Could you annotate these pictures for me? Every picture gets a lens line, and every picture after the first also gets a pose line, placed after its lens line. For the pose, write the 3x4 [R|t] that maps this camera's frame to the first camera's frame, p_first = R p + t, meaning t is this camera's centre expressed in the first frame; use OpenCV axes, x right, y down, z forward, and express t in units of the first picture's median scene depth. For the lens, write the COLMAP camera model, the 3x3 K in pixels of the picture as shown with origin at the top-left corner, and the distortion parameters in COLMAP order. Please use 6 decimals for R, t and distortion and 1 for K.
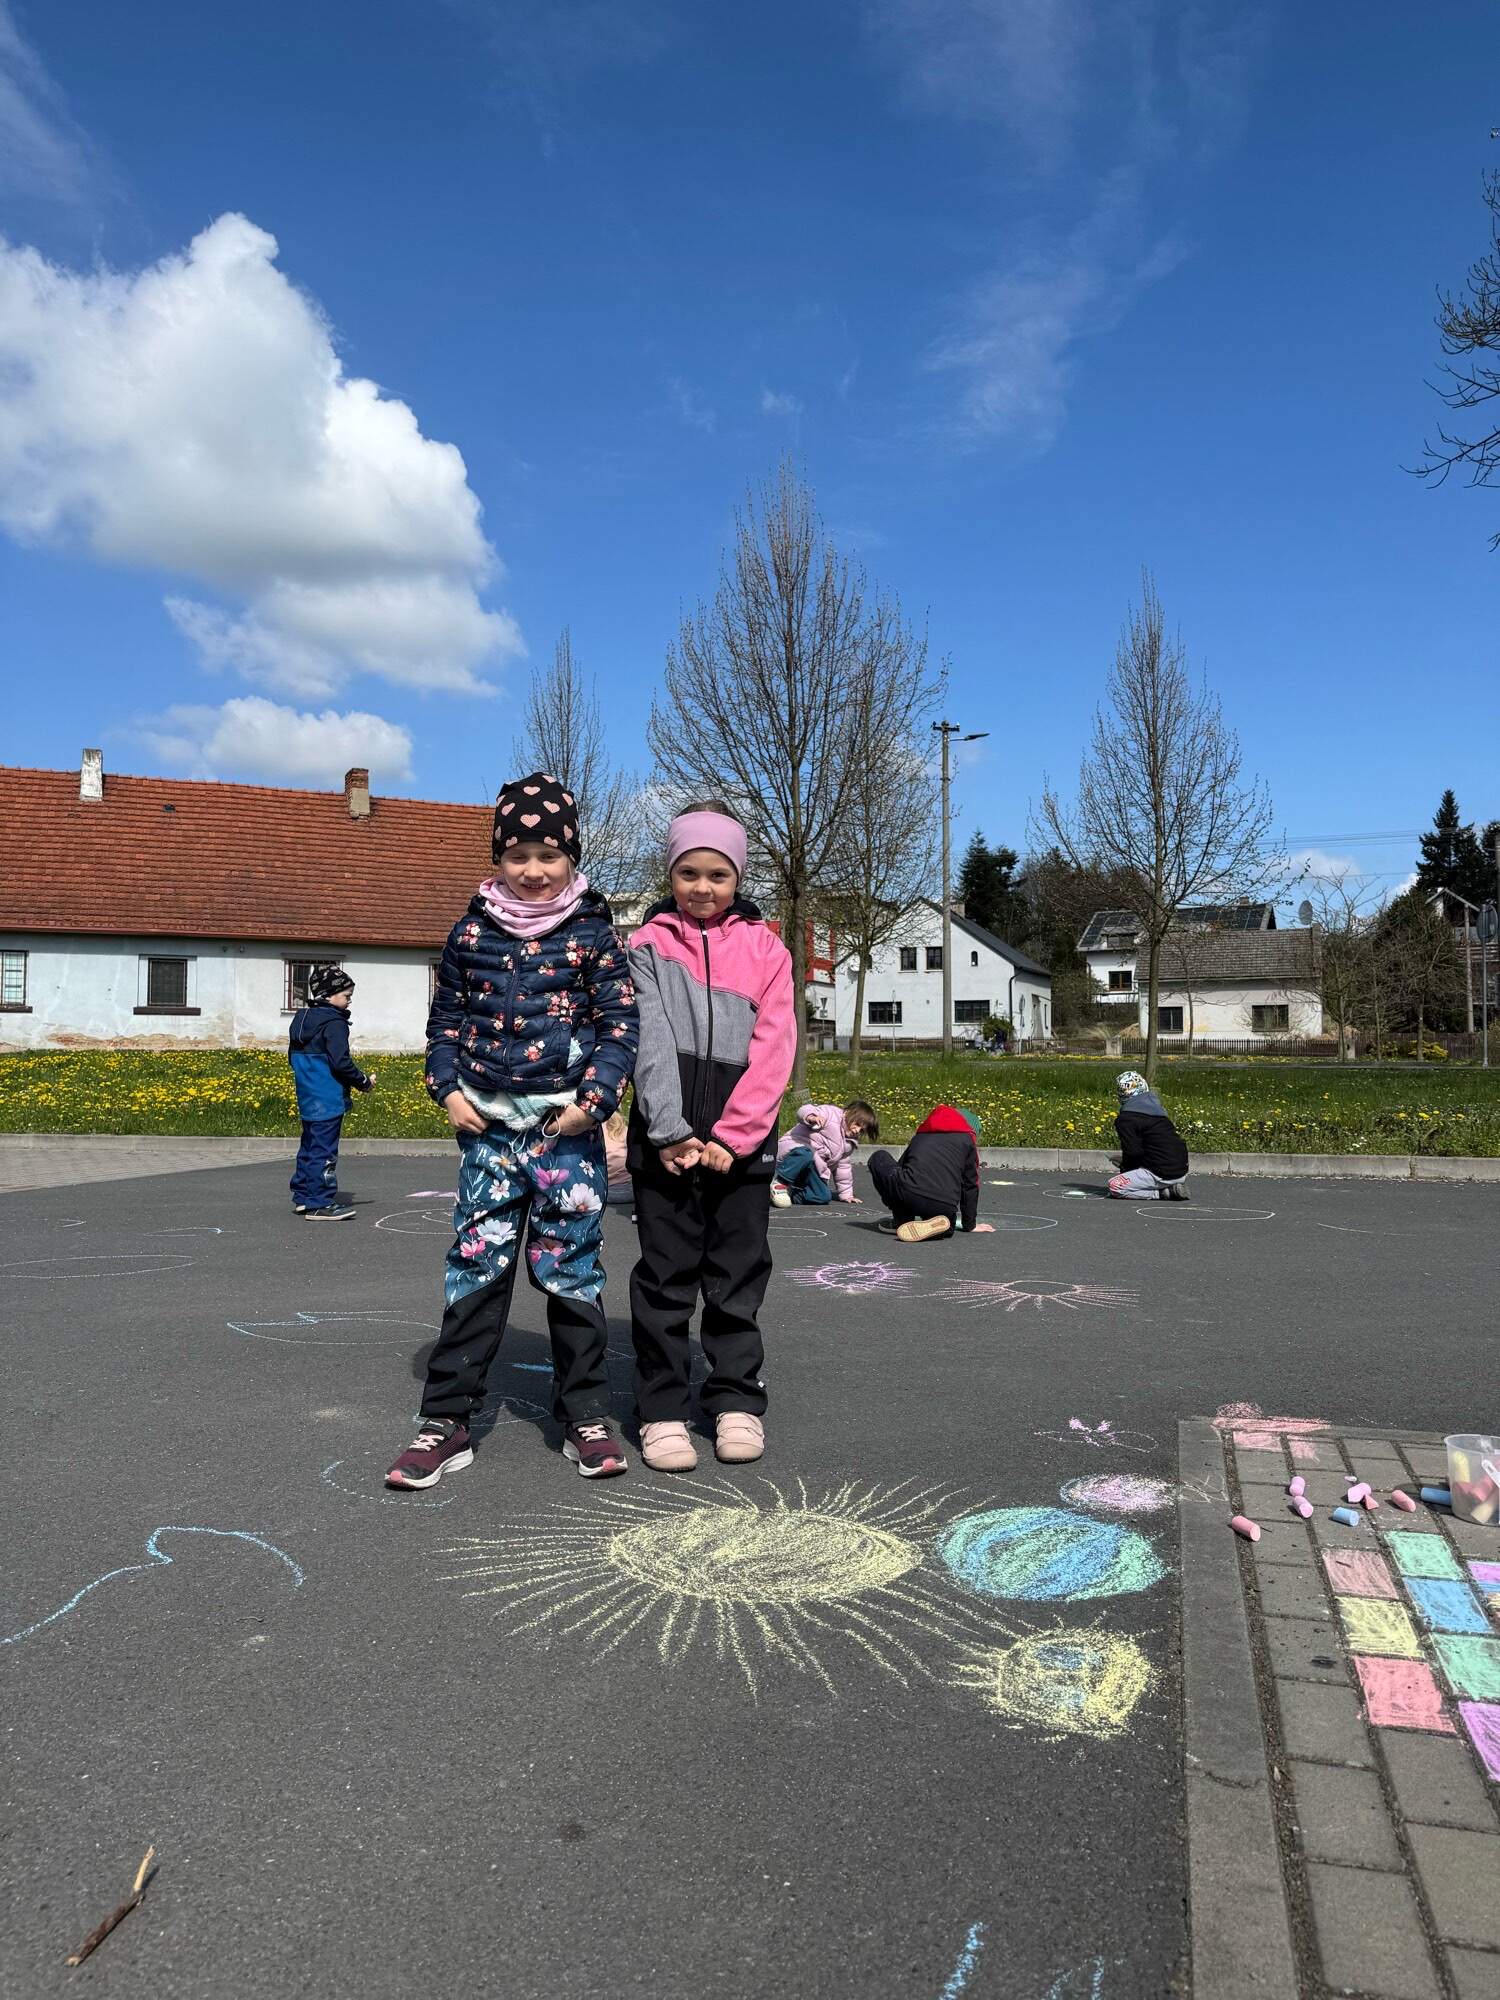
lens RADIAL K [[1427.3, 0, 747.3], [0, 1427.3, 990.9], [0, 0, 1]] dist [0.072014, -0.085459]
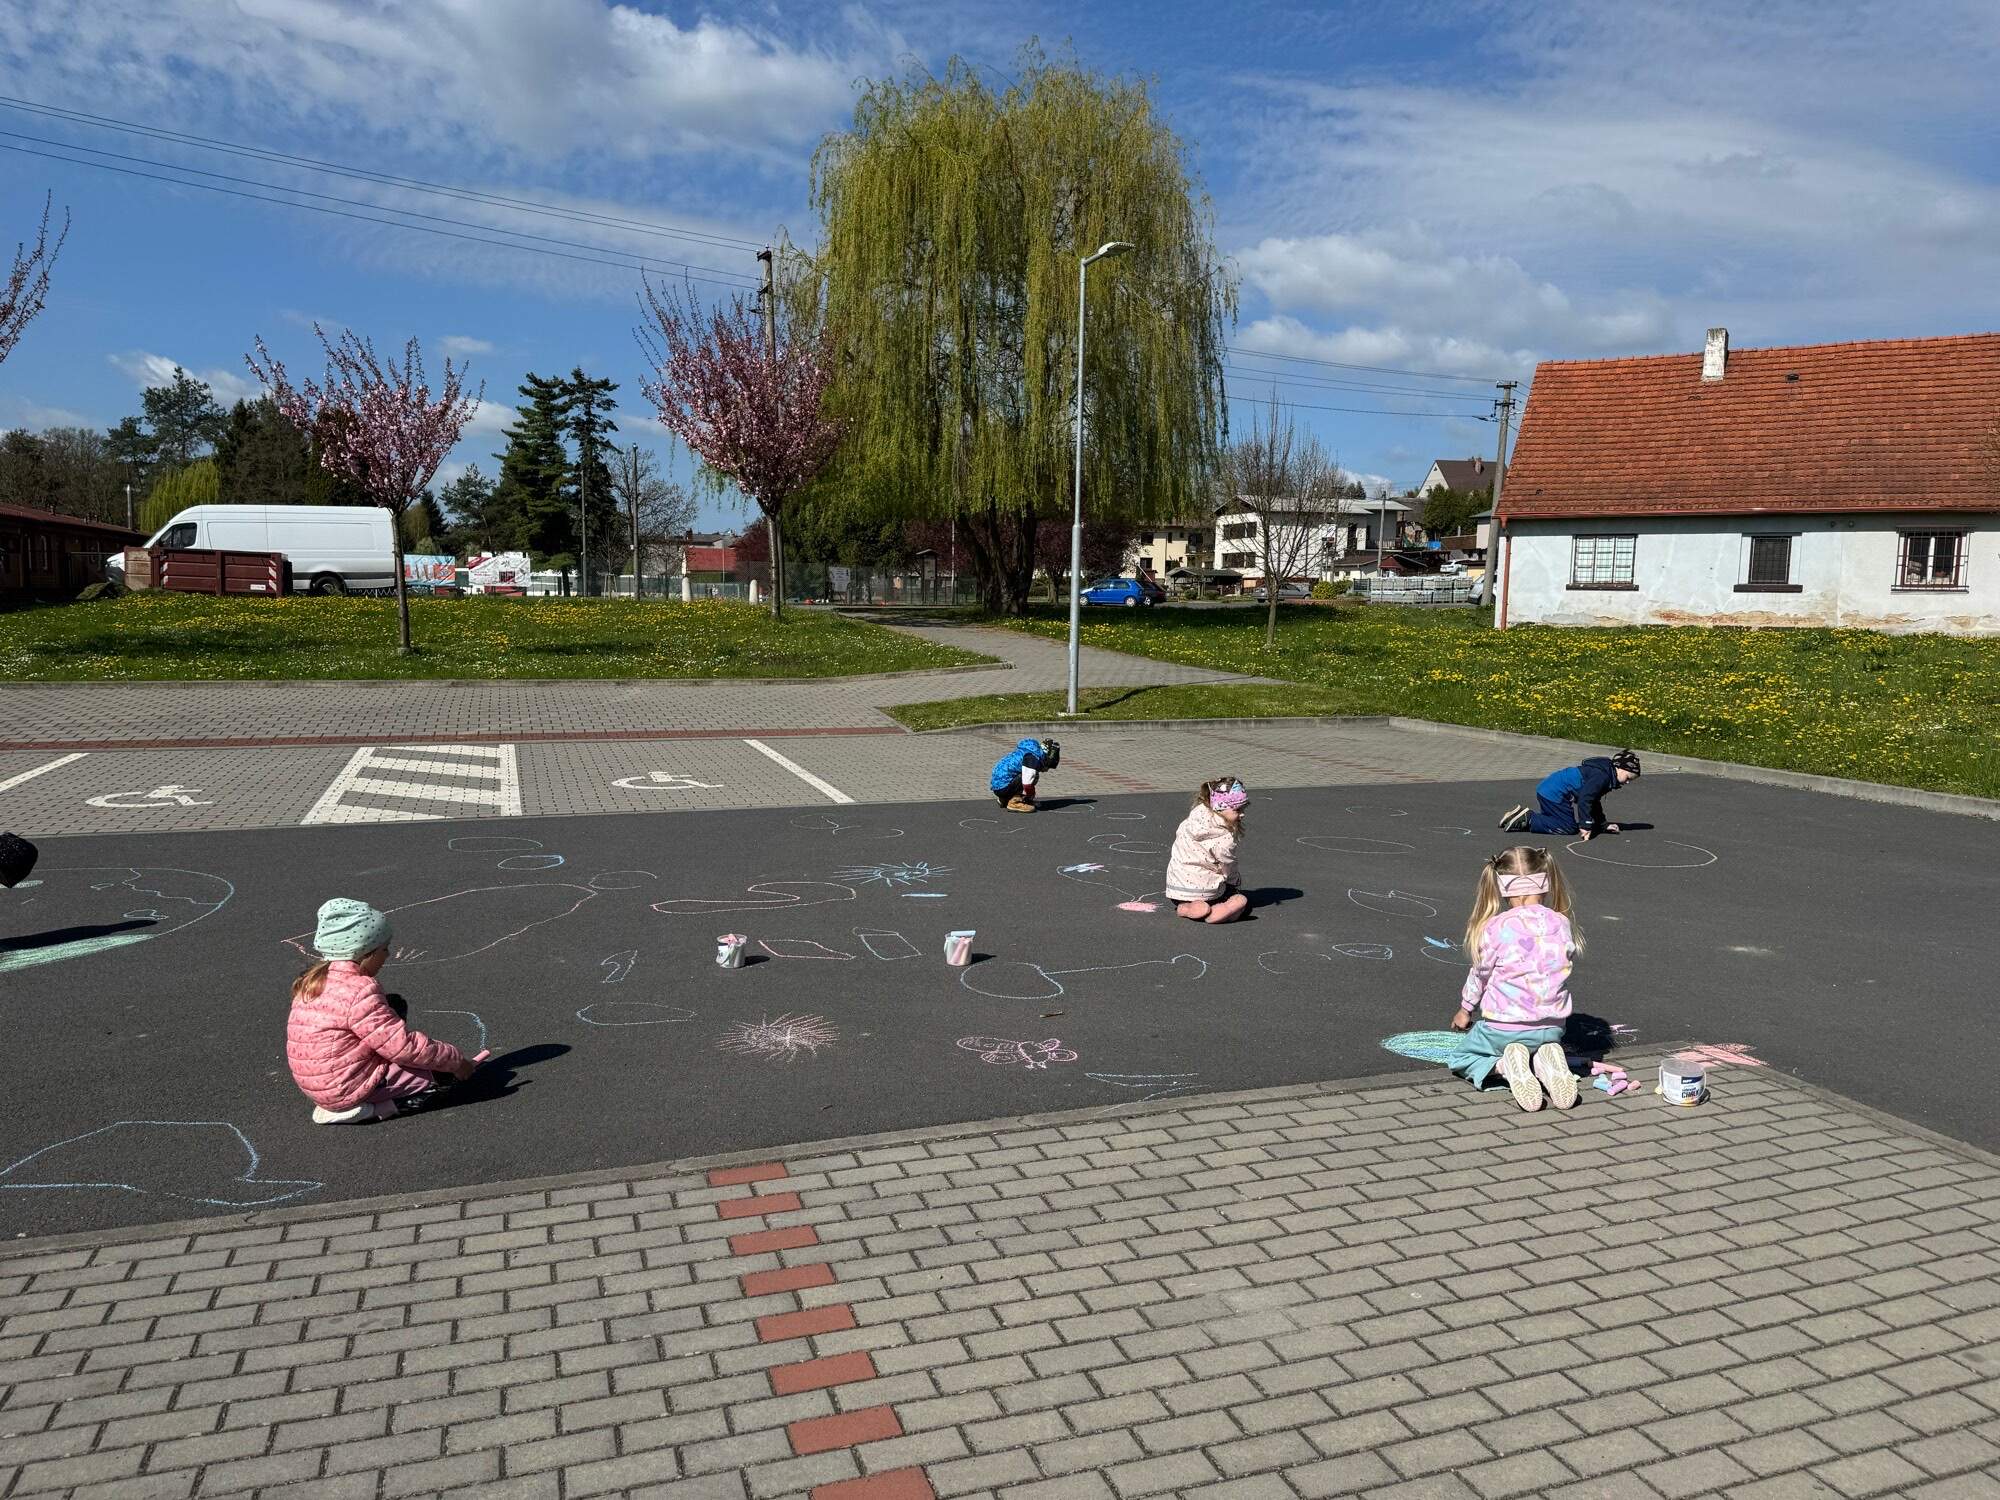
lens RADIAL K [[1427.3, 0, 1008.0], [0, 1427.3, 785.2], [0, 0, 1]] dist [0.072014, -0.085459]
pose [[0.605782, 0.111244, -0.787816, 0.093442], [0.025045, 0.987020, 0.158631, -0.024256], [0.795237, -0.115826, 0.595133, -0.052203]]
